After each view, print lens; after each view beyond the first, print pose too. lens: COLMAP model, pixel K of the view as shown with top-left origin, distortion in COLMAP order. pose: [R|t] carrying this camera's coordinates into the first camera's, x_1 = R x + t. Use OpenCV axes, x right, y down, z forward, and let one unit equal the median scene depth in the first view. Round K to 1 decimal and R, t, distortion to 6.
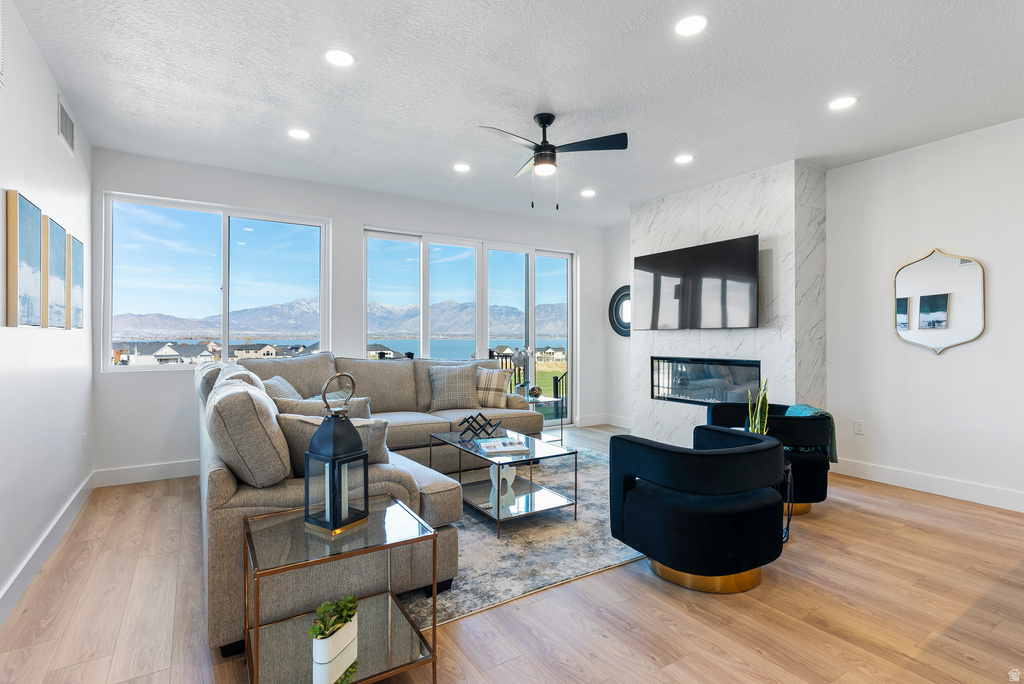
lens RADIAL K [[491.3, 0, 504.9], [0, 491.3, 345.8], [0, 0, 1]] dist [0.003554, -0.002704]
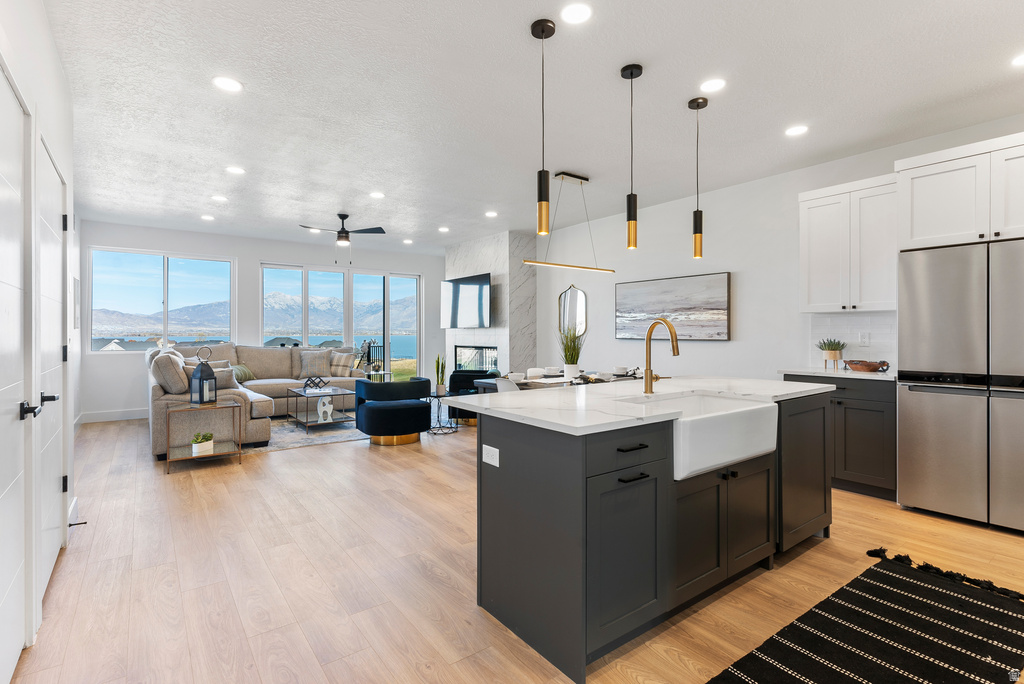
lens RADIAL K [[491.3, 0, 508.4], [0, 491.3, 339.0], [0, 0, 1]] dist [0.003554, -0.002704]
pose [[0.997118, -0.002144, 0.075834, 0.455841], [0.002563, 0.999982, -0.005424, 0.014106], [-0.075821, 0.005602, 0.997106, -0.733094]]
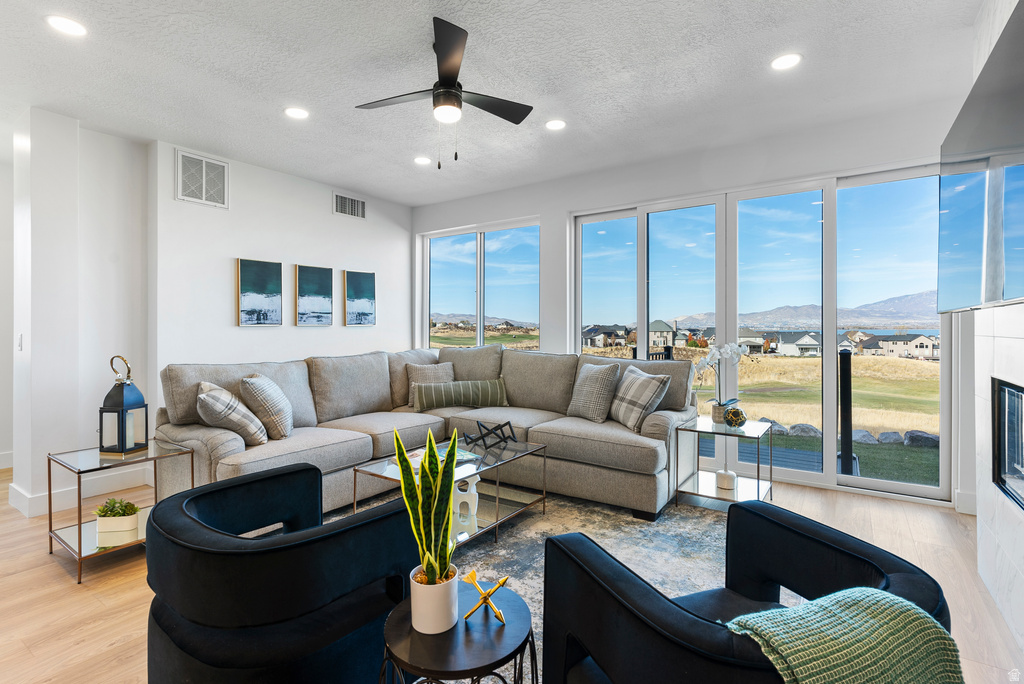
lens RADIAL K [[491.3, 0, 511.4], [0, 491.3, 334.7], [0, 0, 1]] dist [0.003554, -0.002704]
pose [[0.393326, 0.008987, -0.919355, 0.664576], [-0.010539, 0.999931, 0.005266, -0.013944], [0.919339, 0.007618, 0.393393, 0.633594]]
